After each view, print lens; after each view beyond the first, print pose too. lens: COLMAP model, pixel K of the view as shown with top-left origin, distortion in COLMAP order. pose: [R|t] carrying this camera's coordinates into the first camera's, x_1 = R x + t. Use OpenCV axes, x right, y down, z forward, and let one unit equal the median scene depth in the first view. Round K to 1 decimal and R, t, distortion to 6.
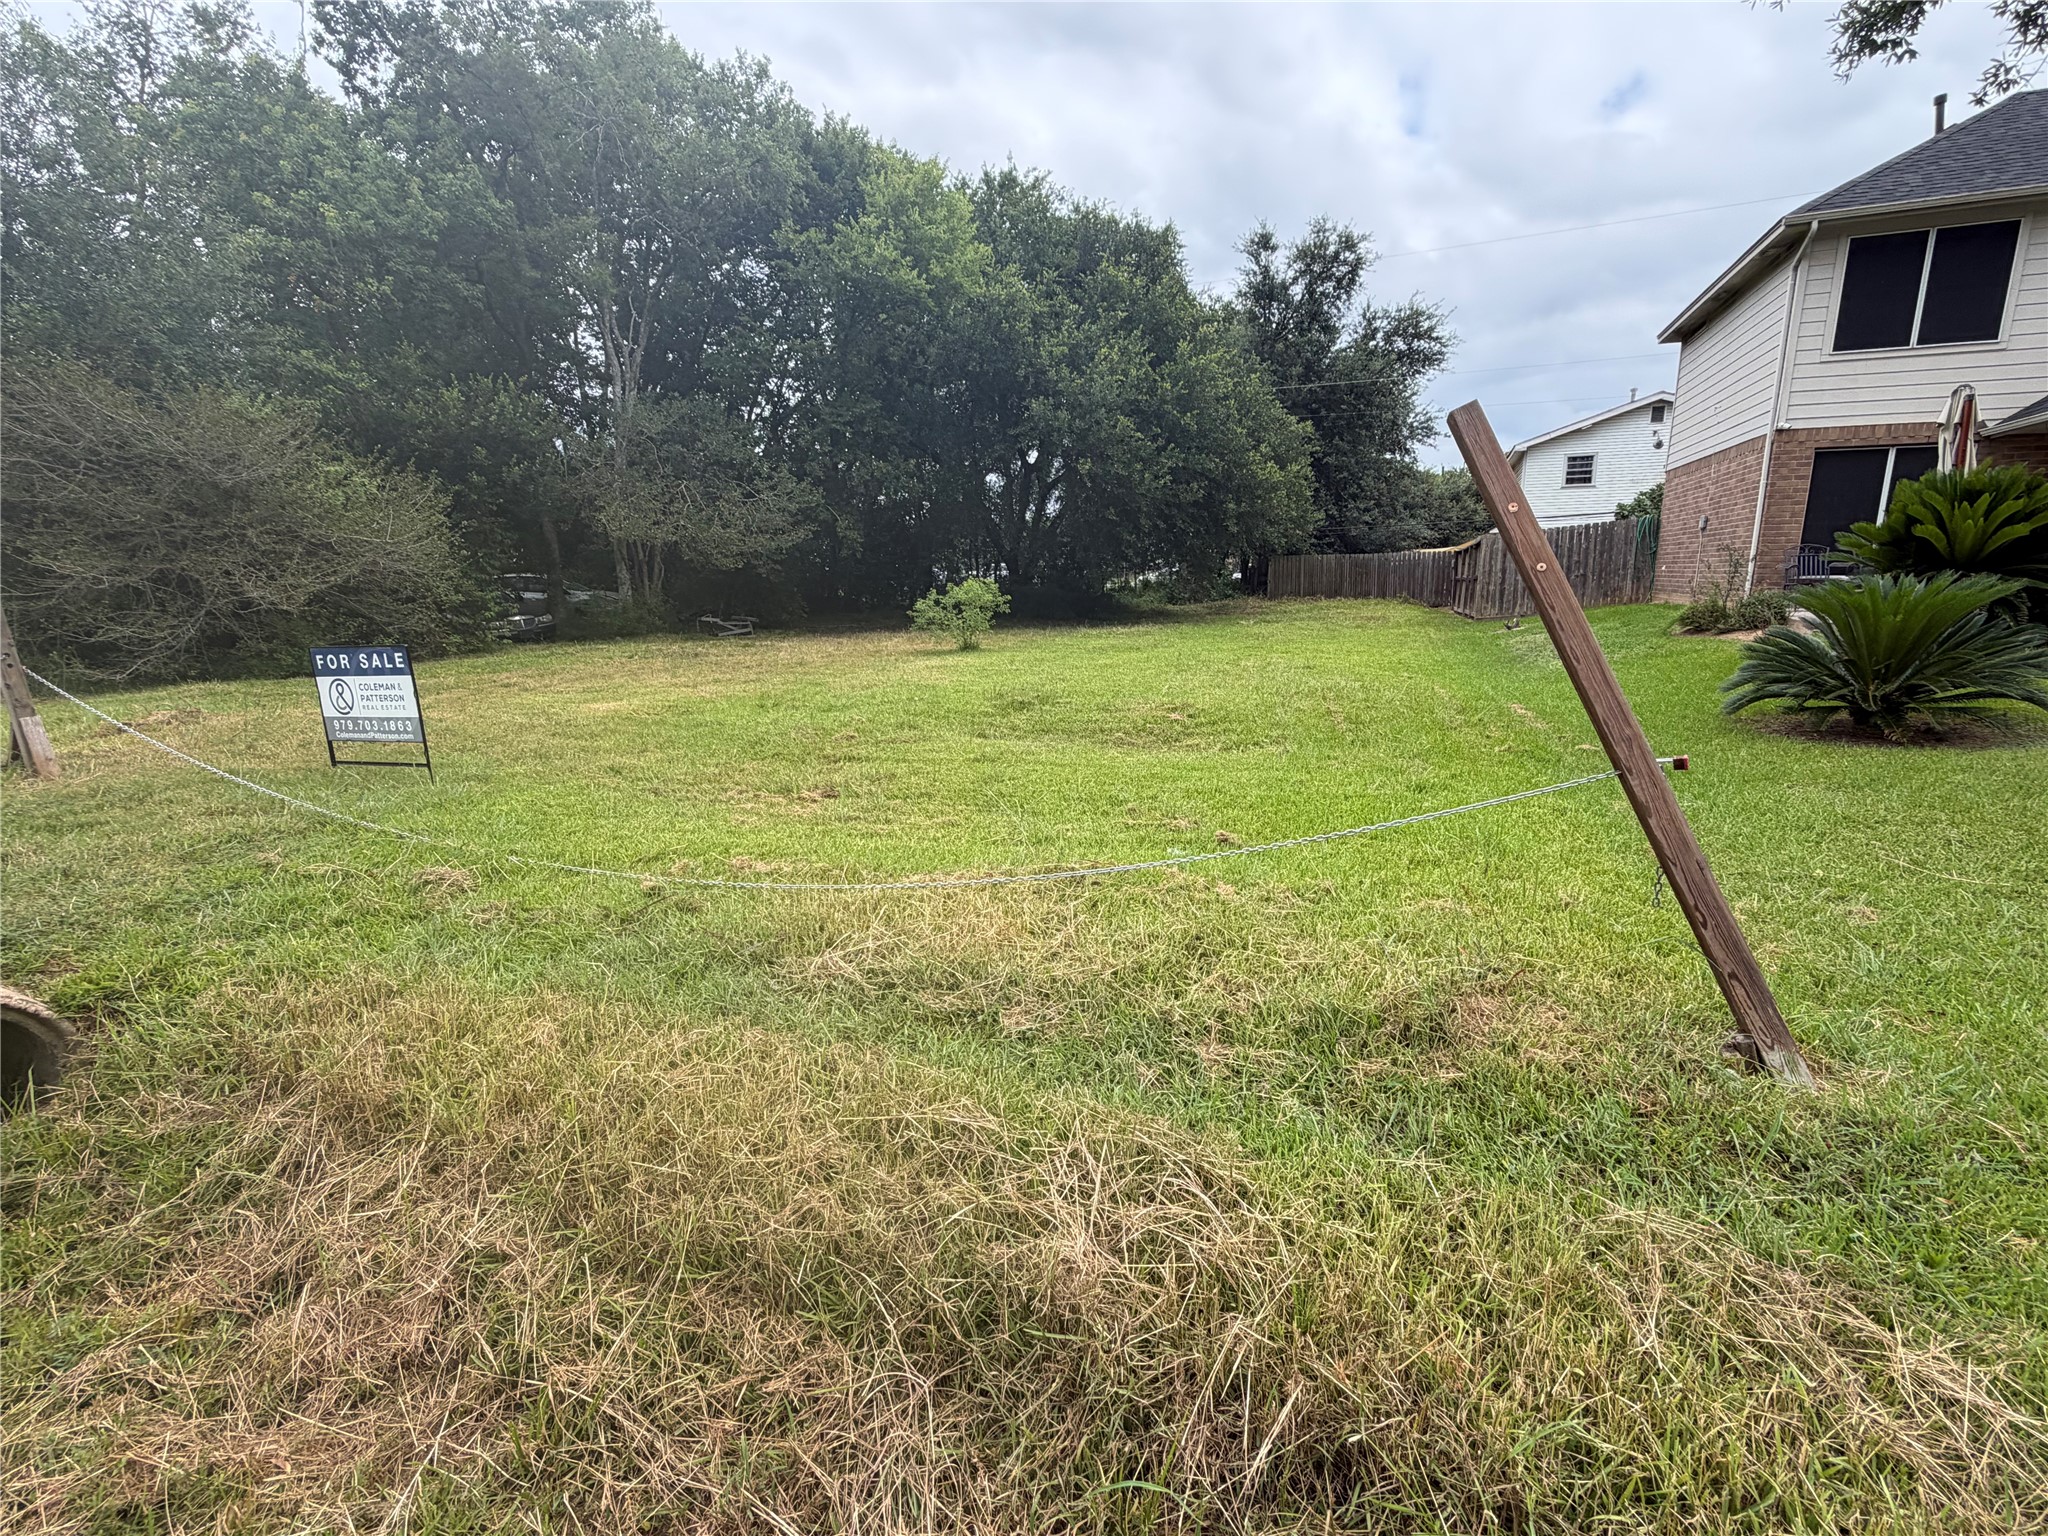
lens RADIAL K [[943.6, 0, 1014.9], [0, 943.6, 774.5], [0, 0, 1]] dist [0.000061, -0.000047]
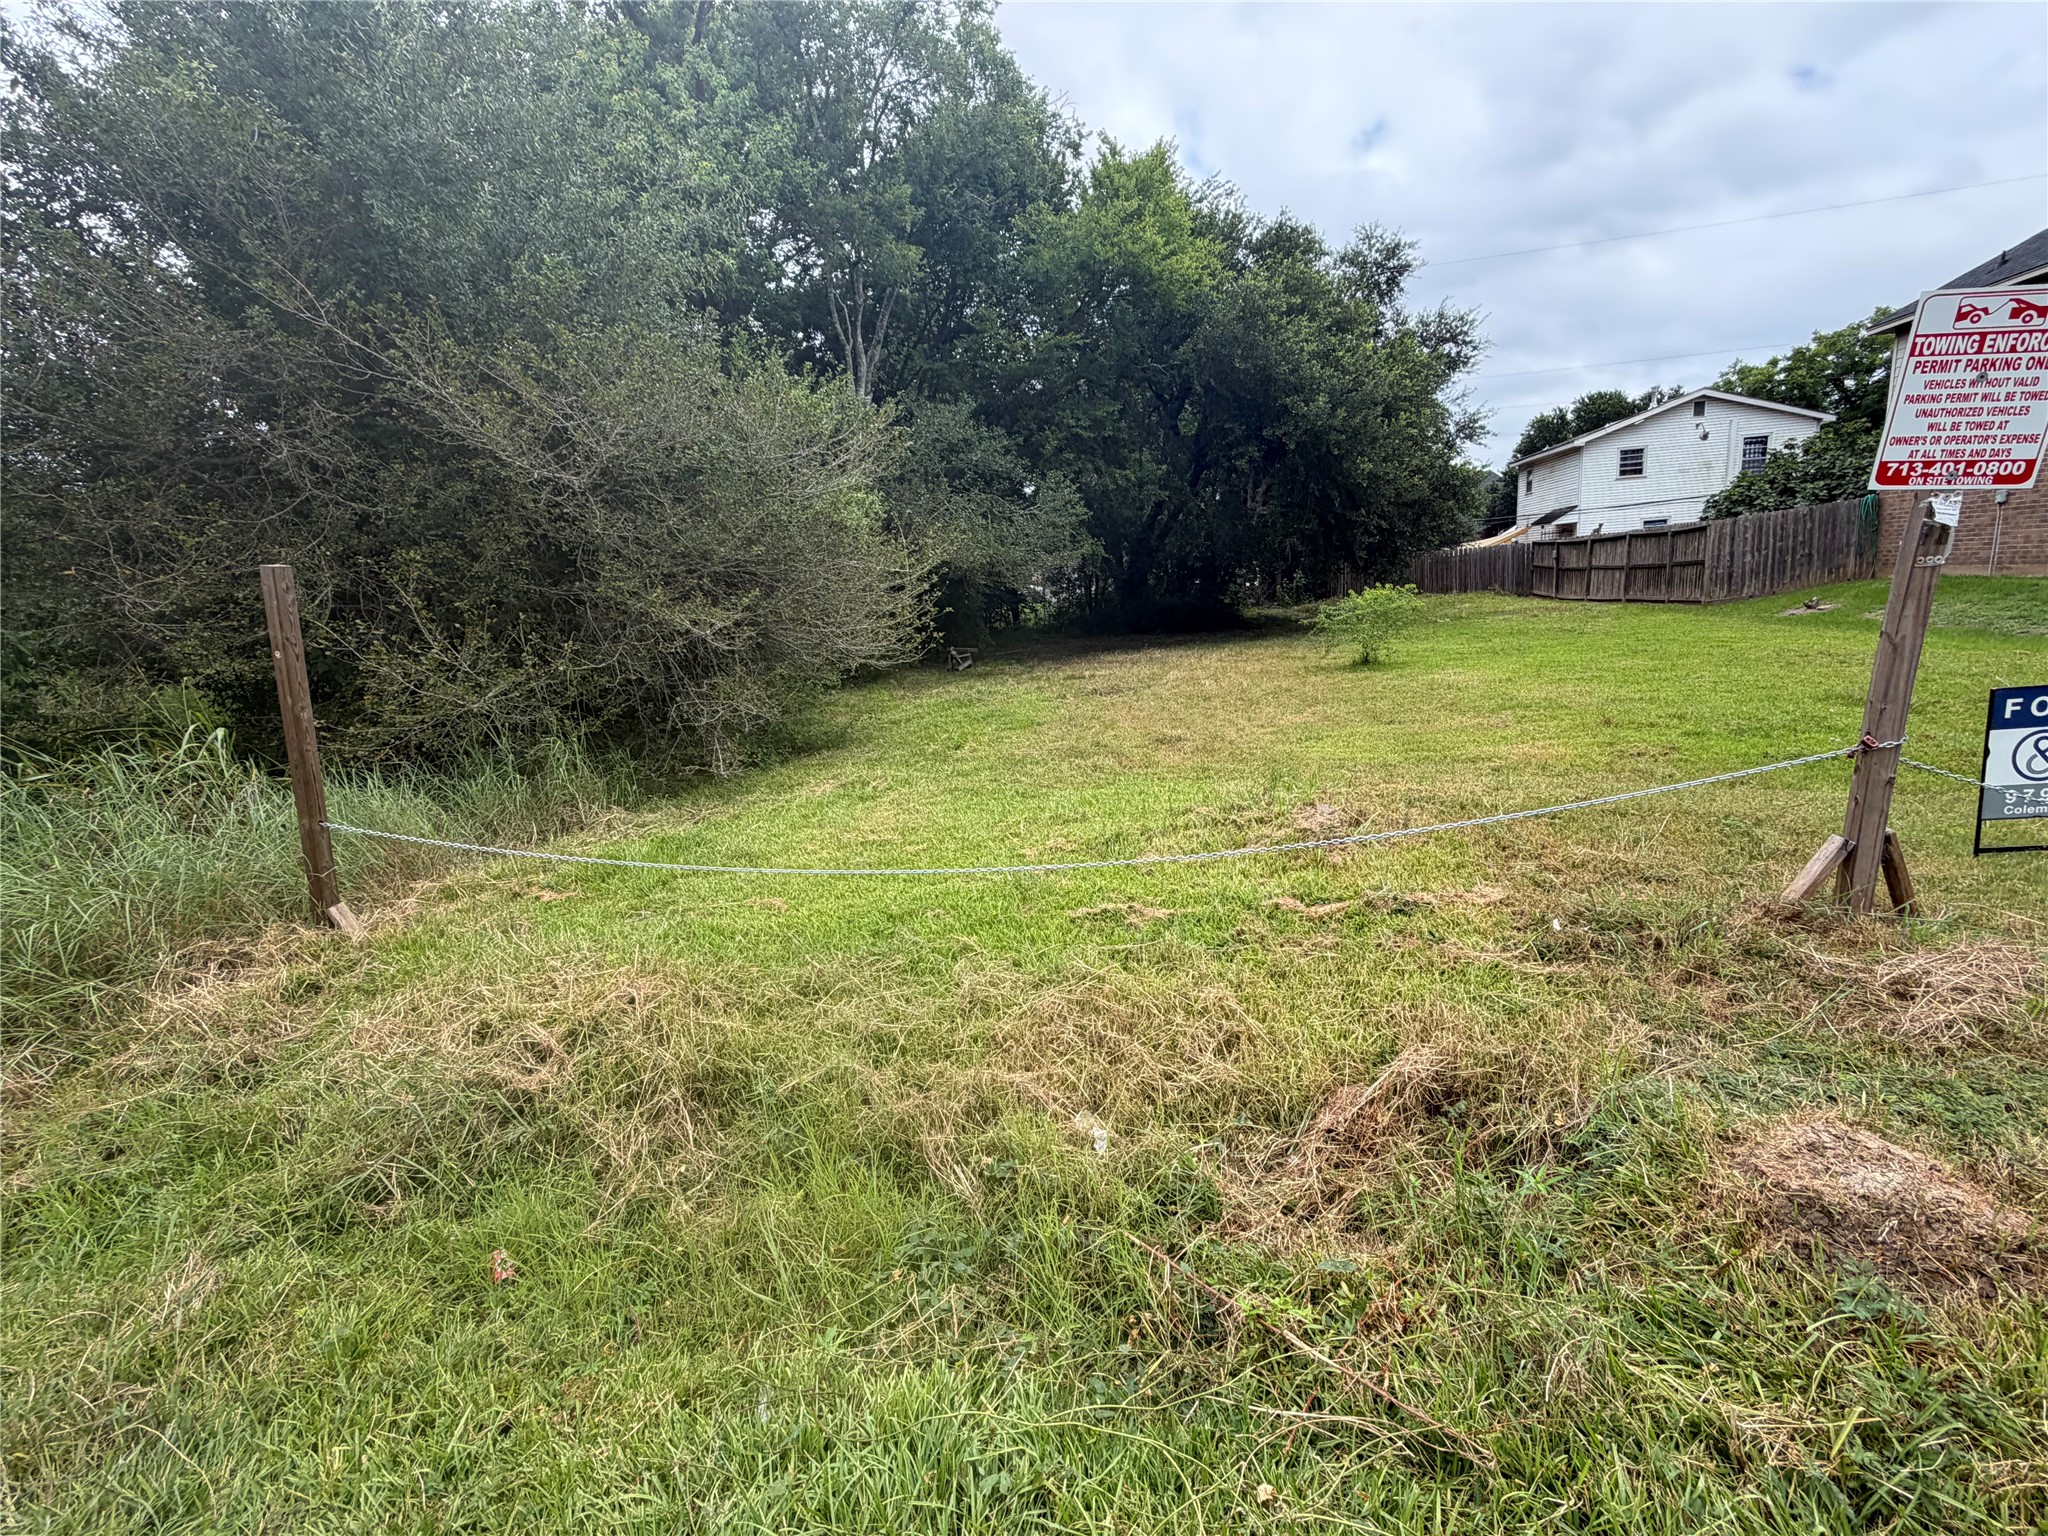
lens RADIAL K [[951.0, 0, 996.5], [0, 951.0, 770.2], [0, 0, 1]] dist [0.001579, -0.000036]
pose [[0.975662, -0.092043, 0.199028, -0.473428], [0.097152, 0.995140, -0.016036, -0.039797], [-0.196585, 0.034981, 0.979863, 0.136127]]
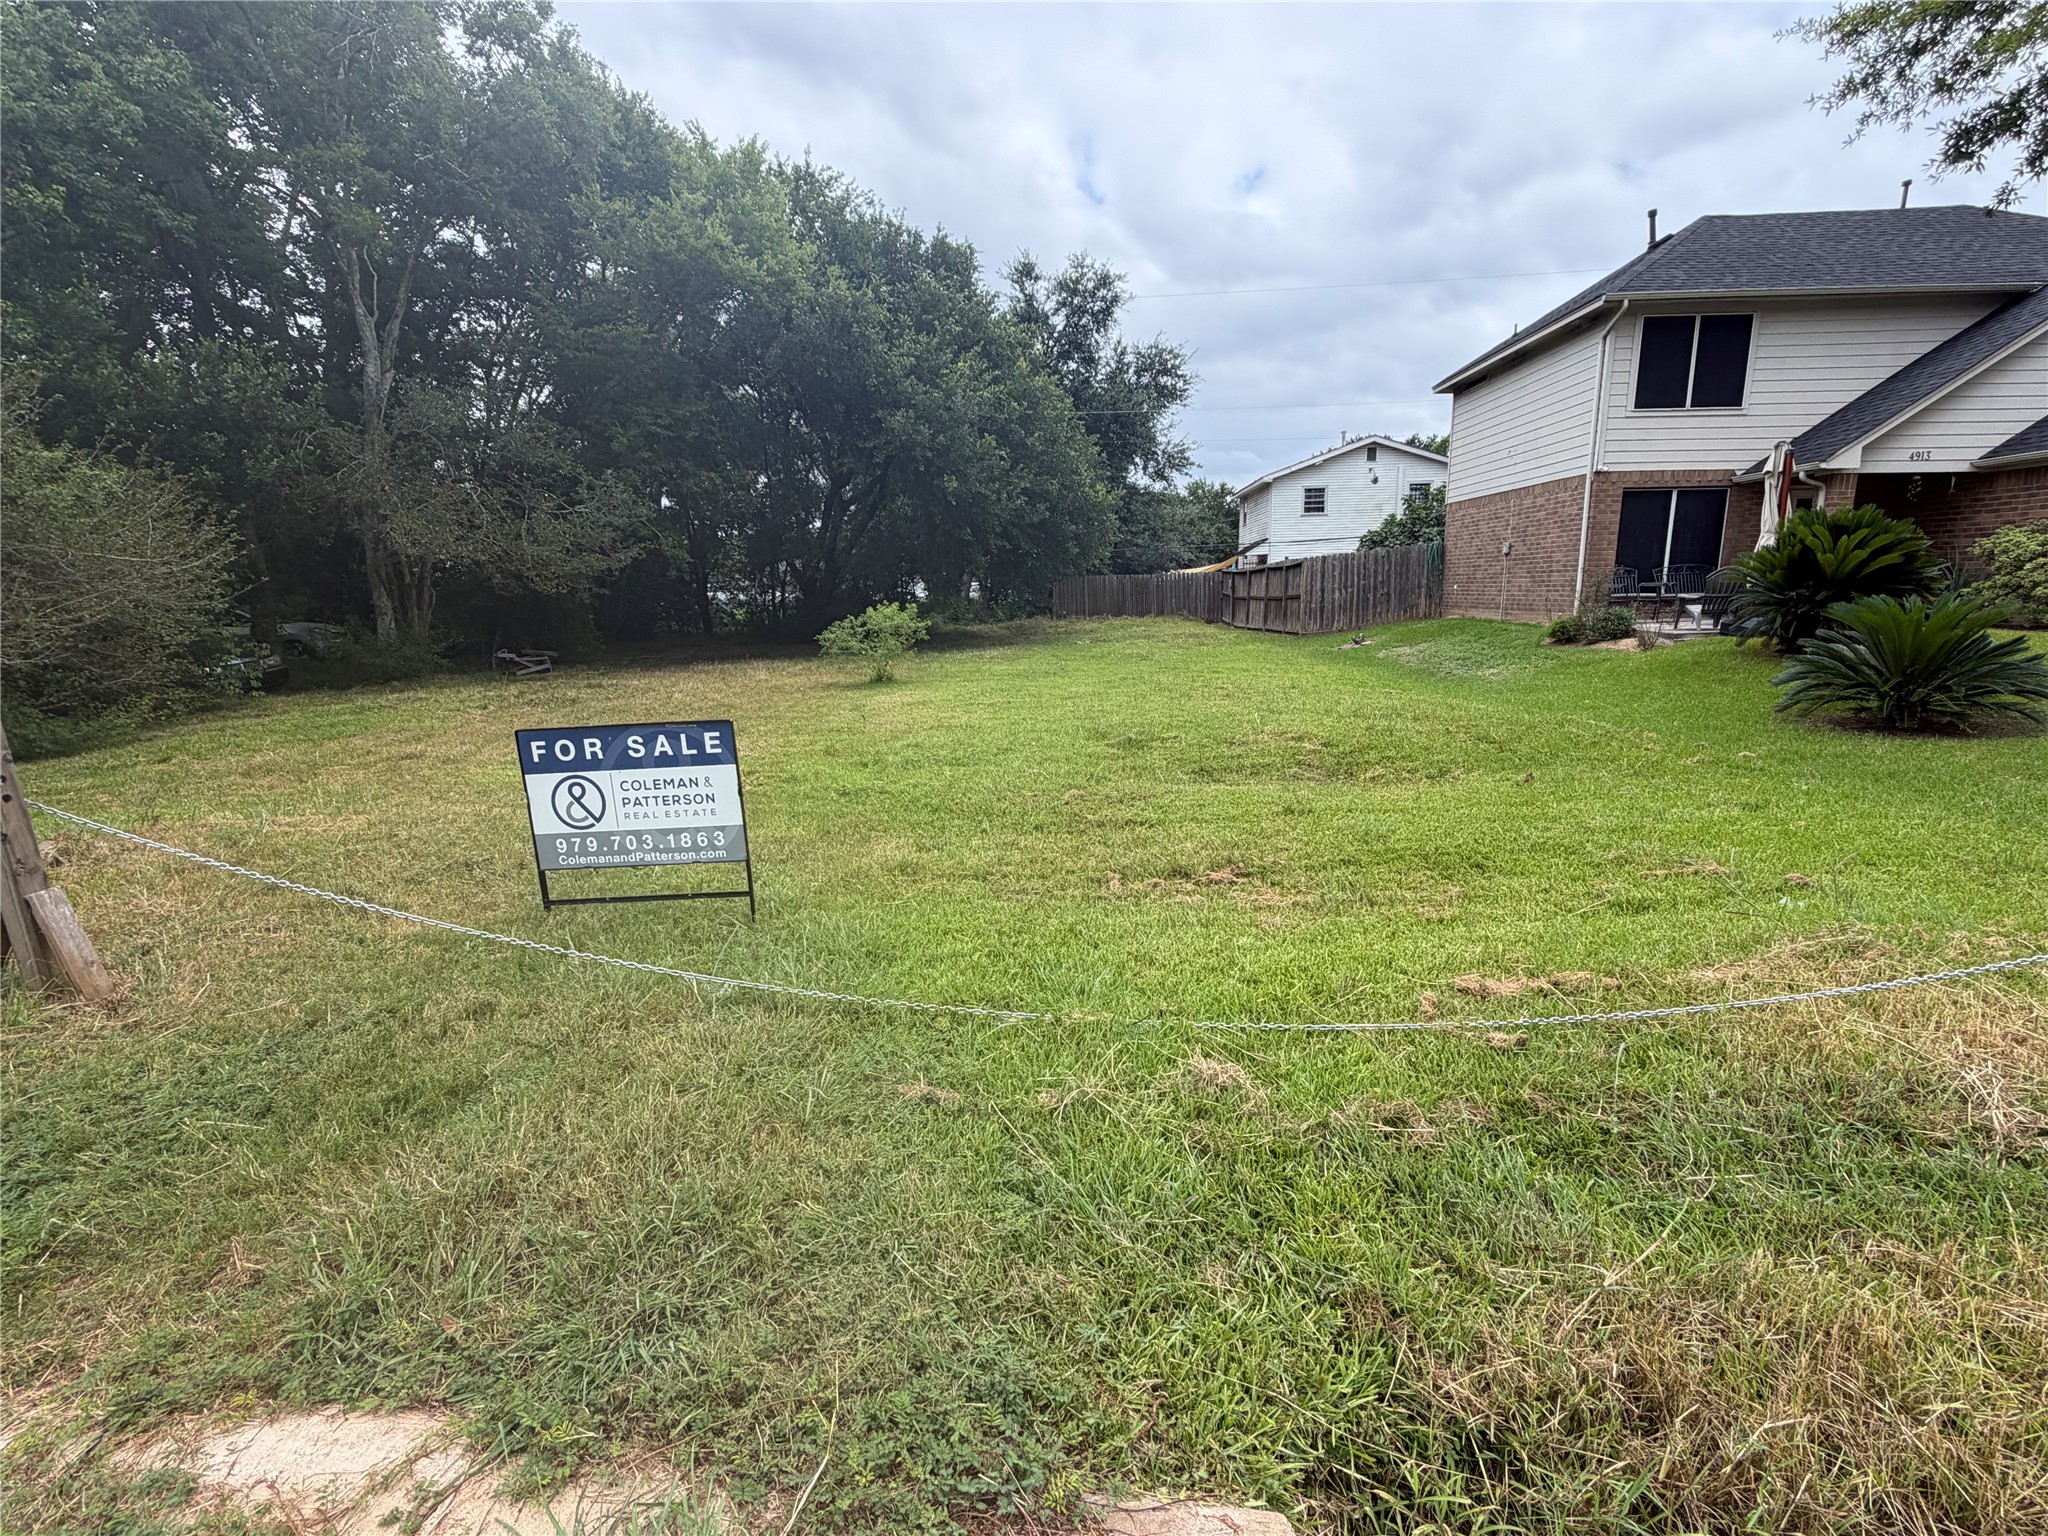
lens RADIAL K [[943.6, 0, 1014.9], [0, 943.6, 774.5], [0, 0, 1]] dist [0.000061, -0.000047]
pose [[0.940567, -0.071400, 0.332018, -0.189855], [0.077823, 0.996949, -0.006069, -0.021870], [-0.330571, 0.031547, 0.943254, 0.083514]]
